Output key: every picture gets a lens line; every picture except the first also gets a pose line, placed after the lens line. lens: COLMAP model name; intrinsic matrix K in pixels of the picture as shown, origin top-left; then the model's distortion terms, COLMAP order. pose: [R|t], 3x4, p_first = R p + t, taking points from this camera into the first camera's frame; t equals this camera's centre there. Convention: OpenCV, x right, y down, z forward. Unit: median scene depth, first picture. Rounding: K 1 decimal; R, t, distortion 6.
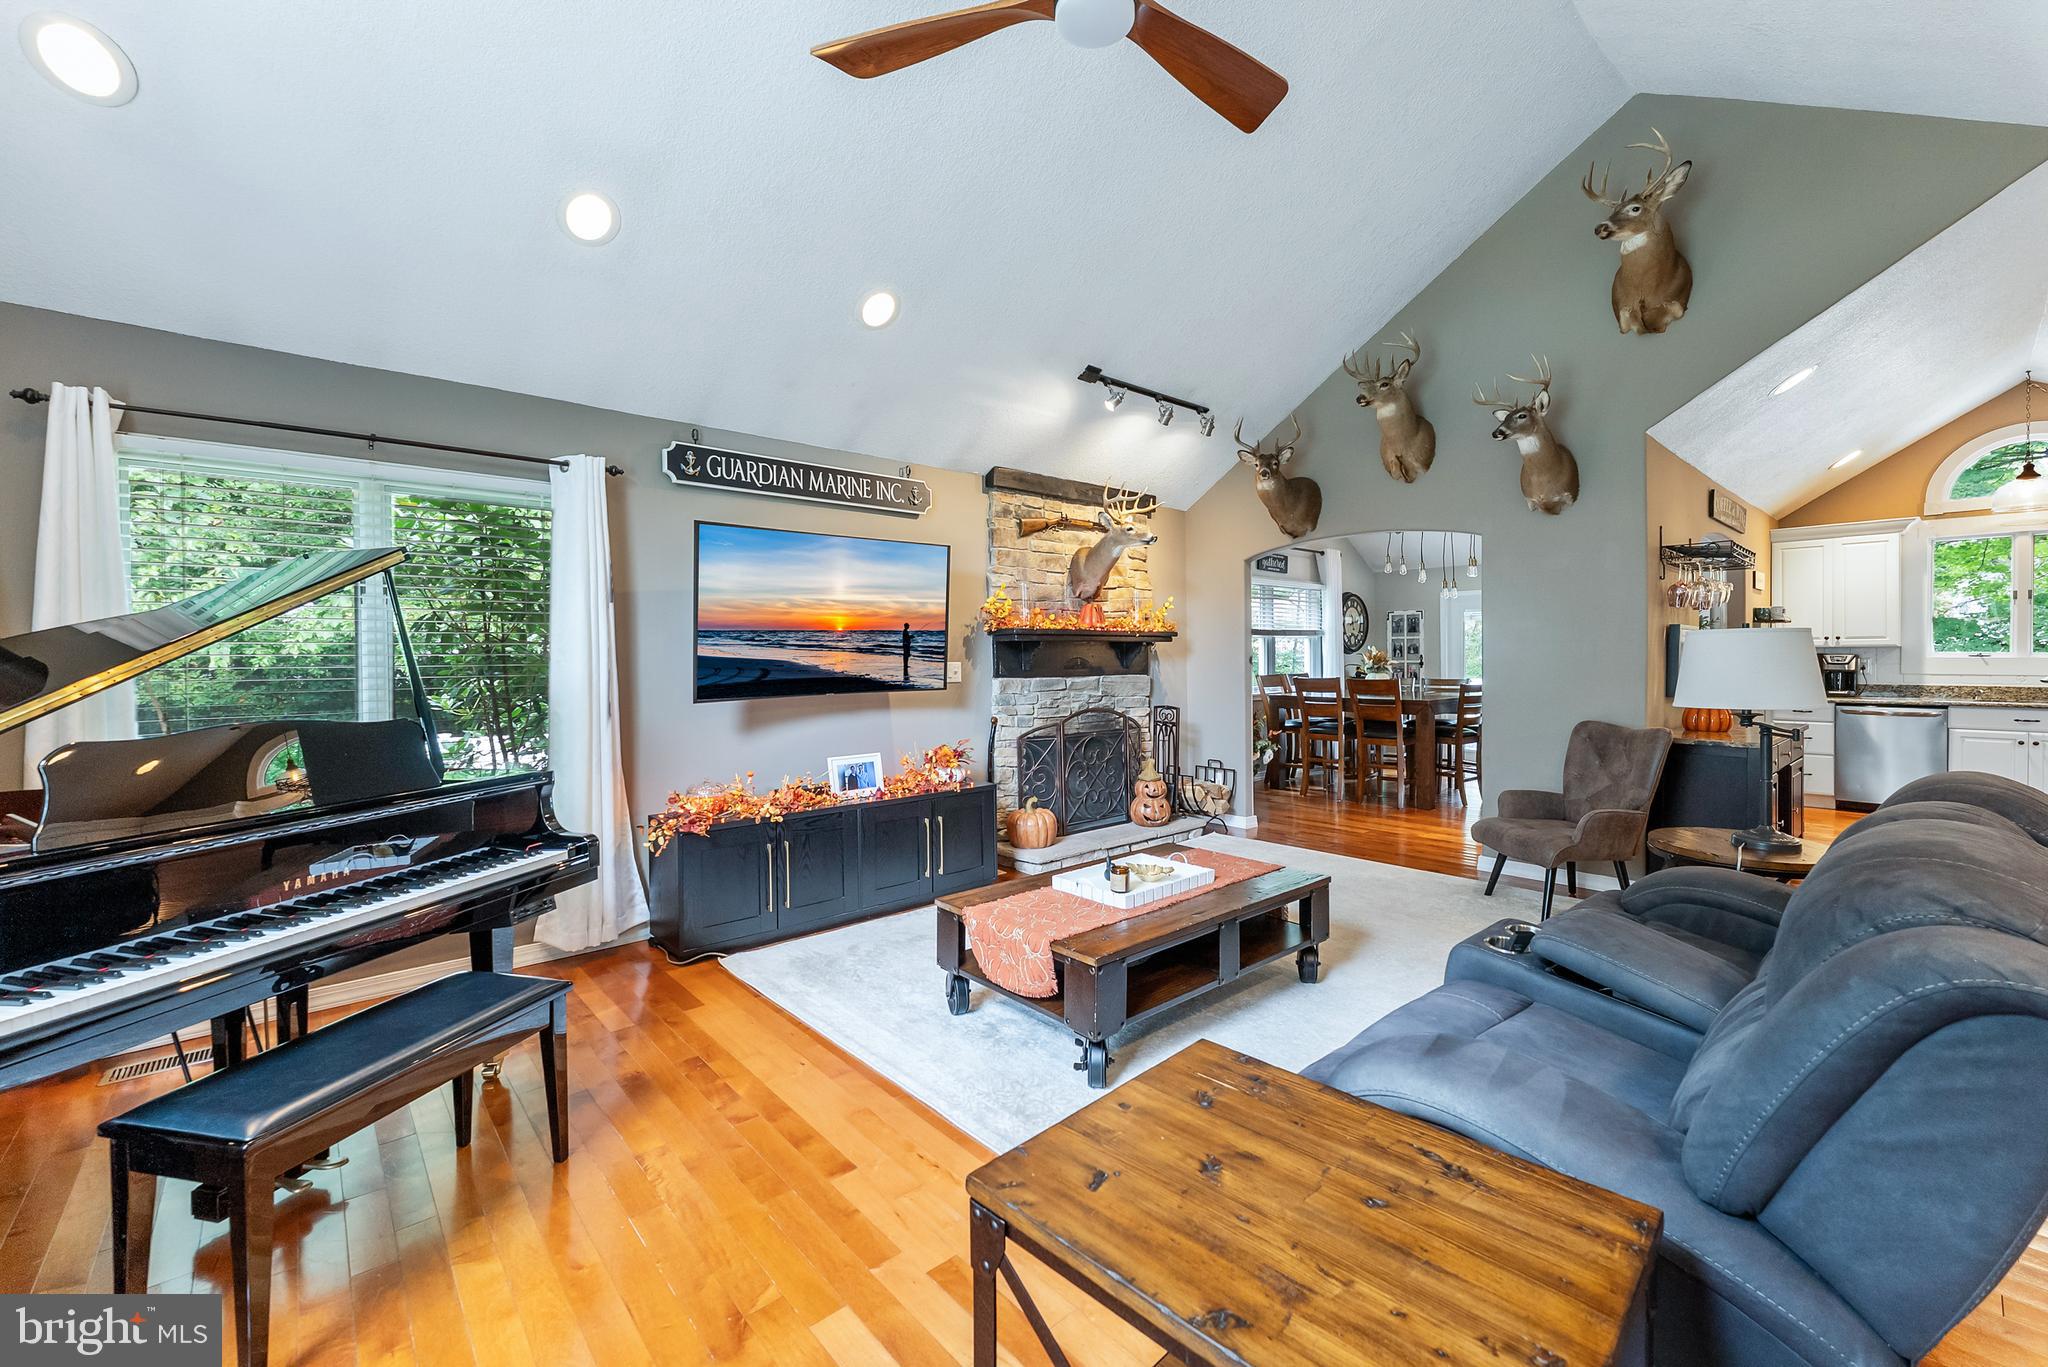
lens RADIAL K [[845.9, 0, 998.9], [0, 845.9, 673.7], [0, 0, 1]] dist [0.001090, -0.000516]
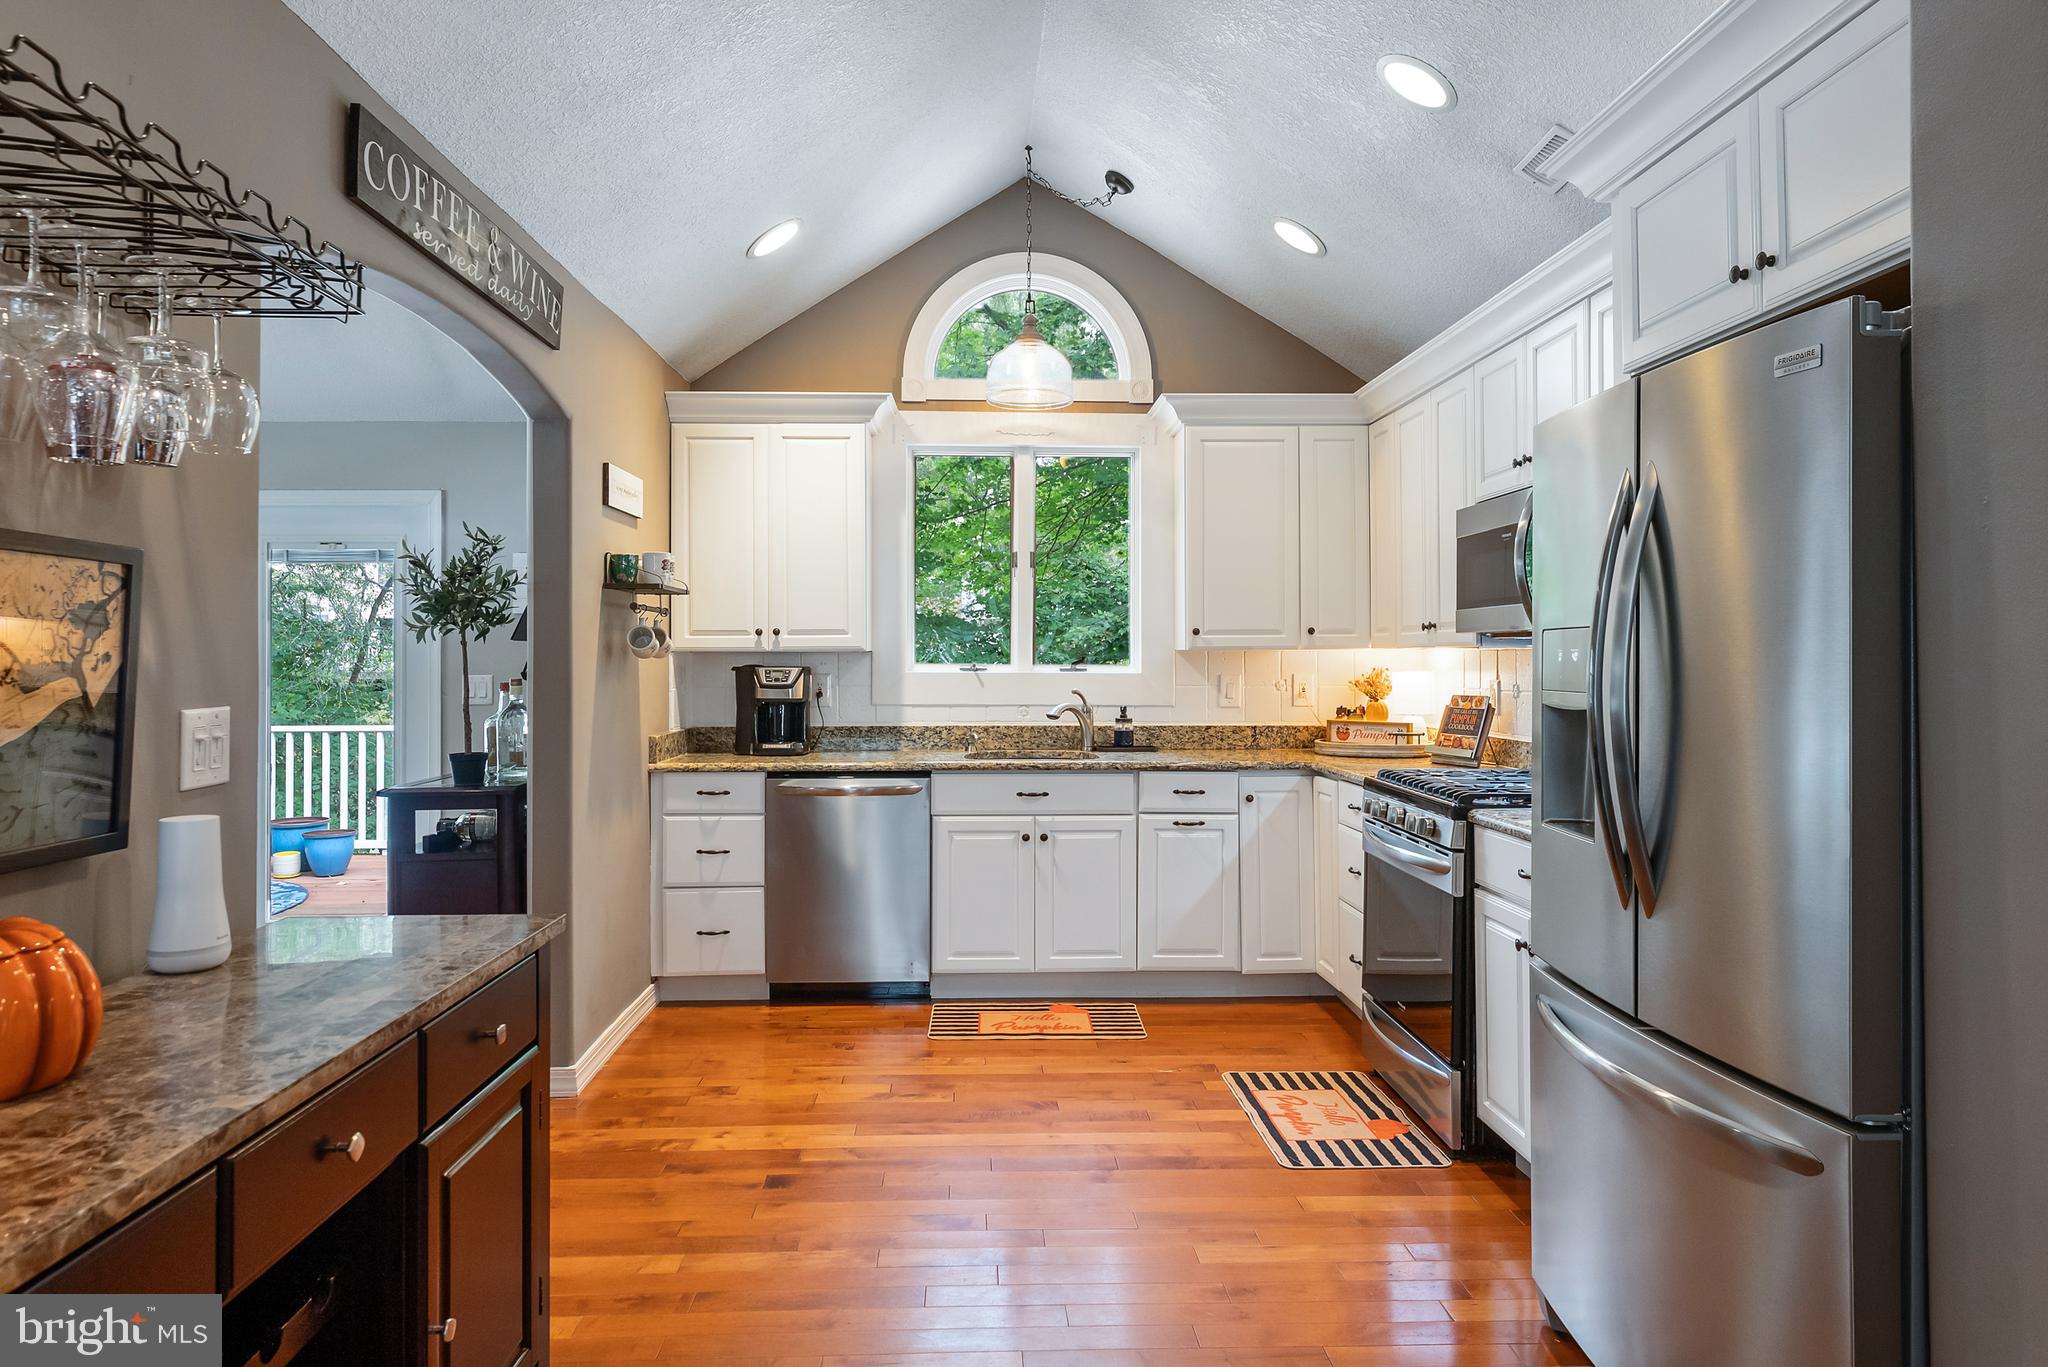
lens RADIAL K [[1260.8, 0, 1046.0], [0, 1260.8, 636.2], [0, 0, 1]] dist [-0.003132, -0.000344]
pose [[0.612798, 0.021602, 0.789944, 0.661572], [0.015618, 0.999100, -0.039437, -0.012595], [-0.790085, 0.036504, 0.611909, 0.563924]]
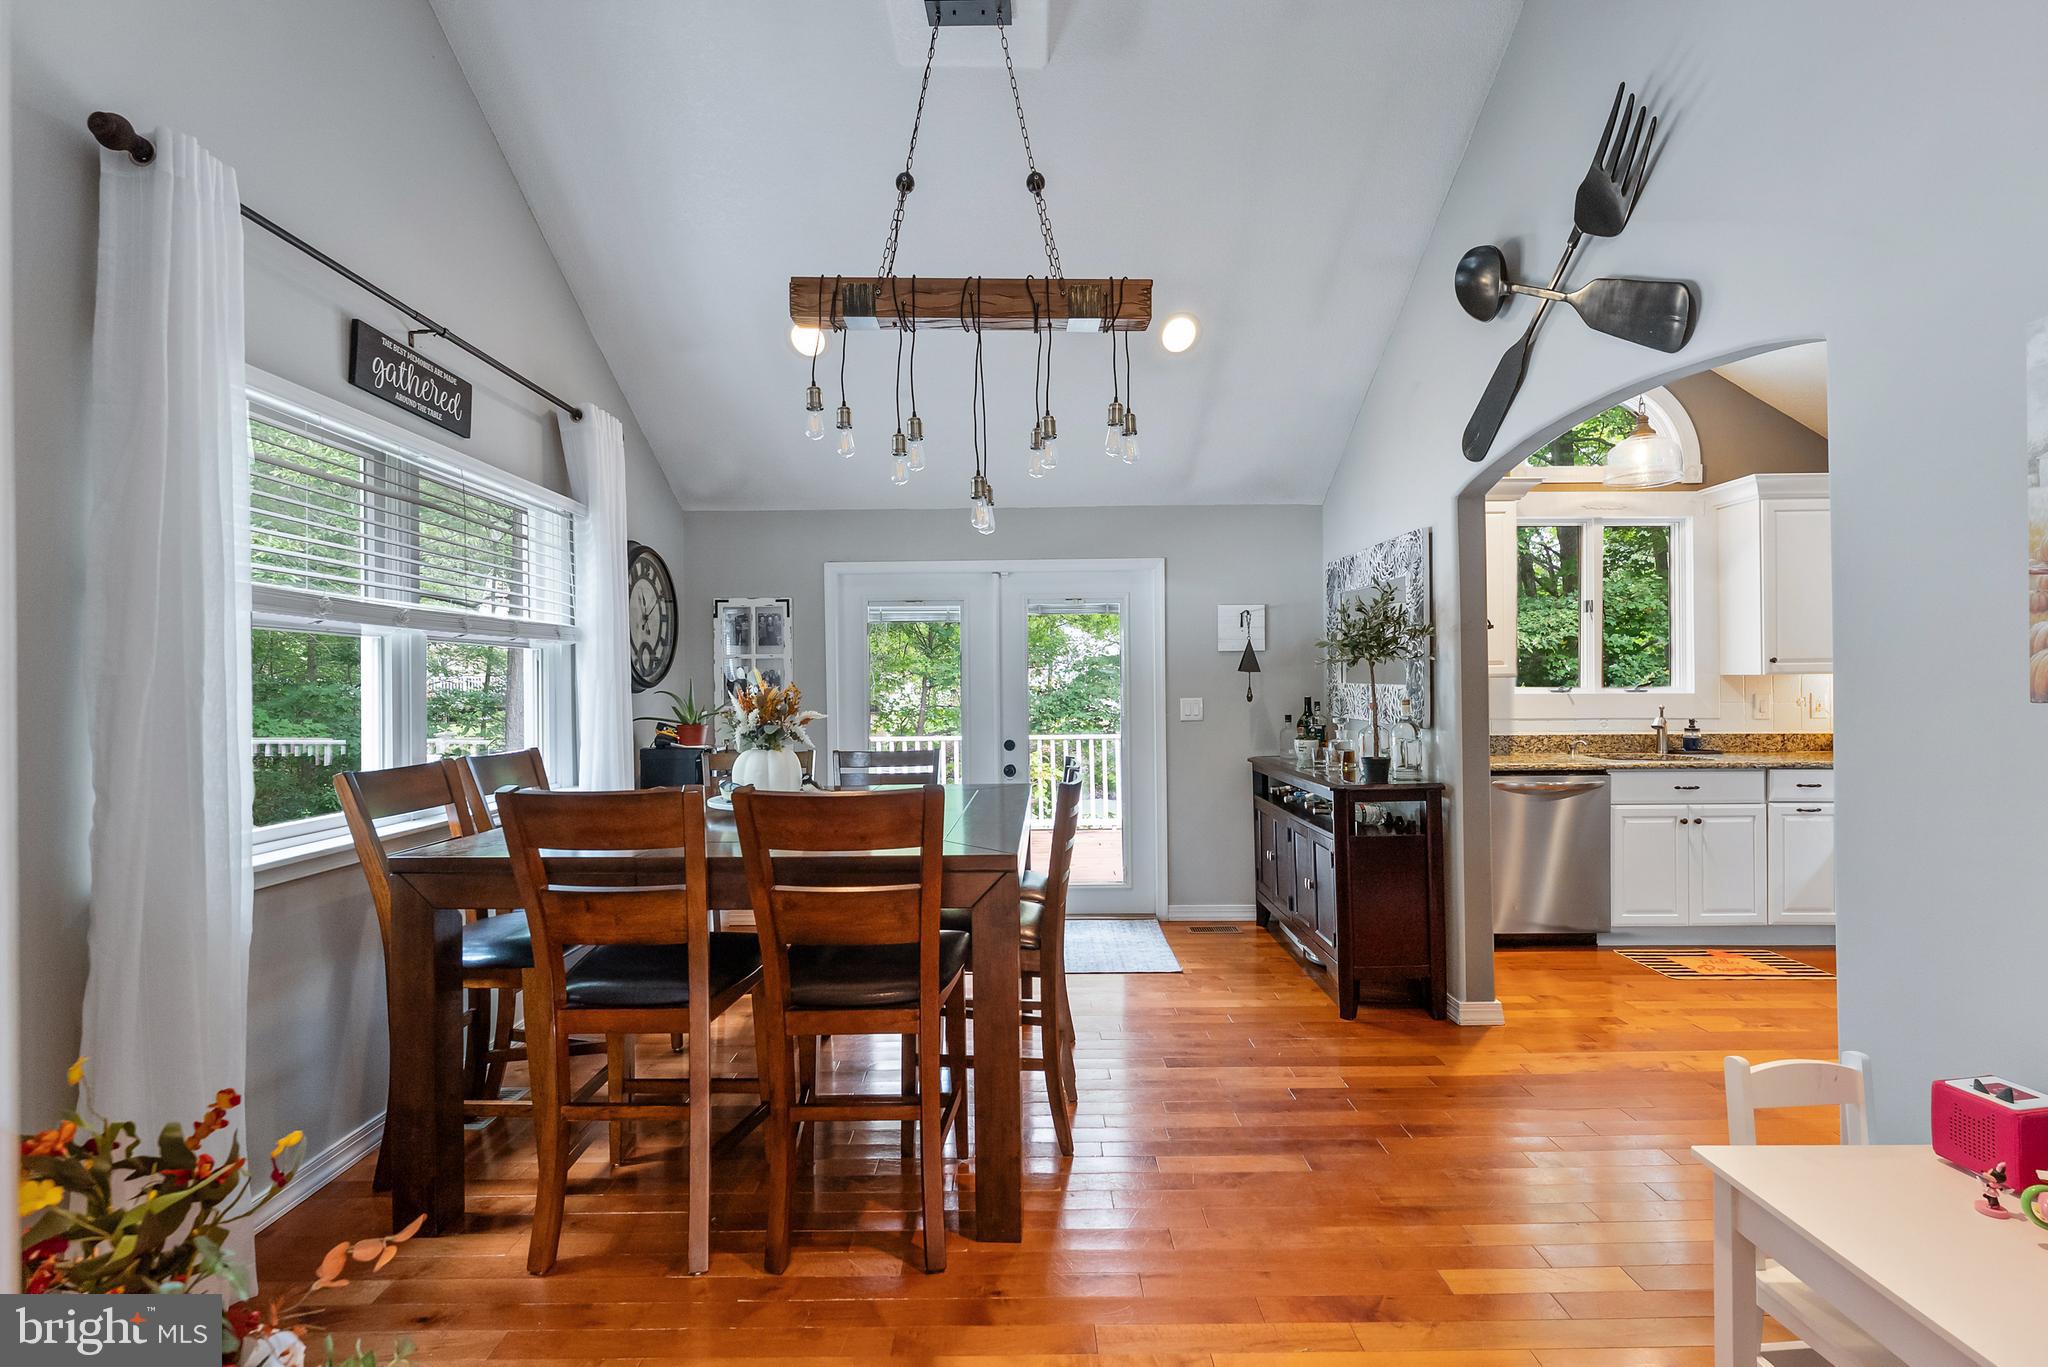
lens RADIAL K [[928.6, 0, 1030.5], [0, 928.6, 679.4], [0, 0, 1]] dist [0.000193, -0.000975]
pose [[0.646253, 0.007815, 0.763084, 0.346274], [0.021564, 0.999361, -0.028498, -0.022863], [-0.762819, 0.034871, 0.645671, 1.010230]]
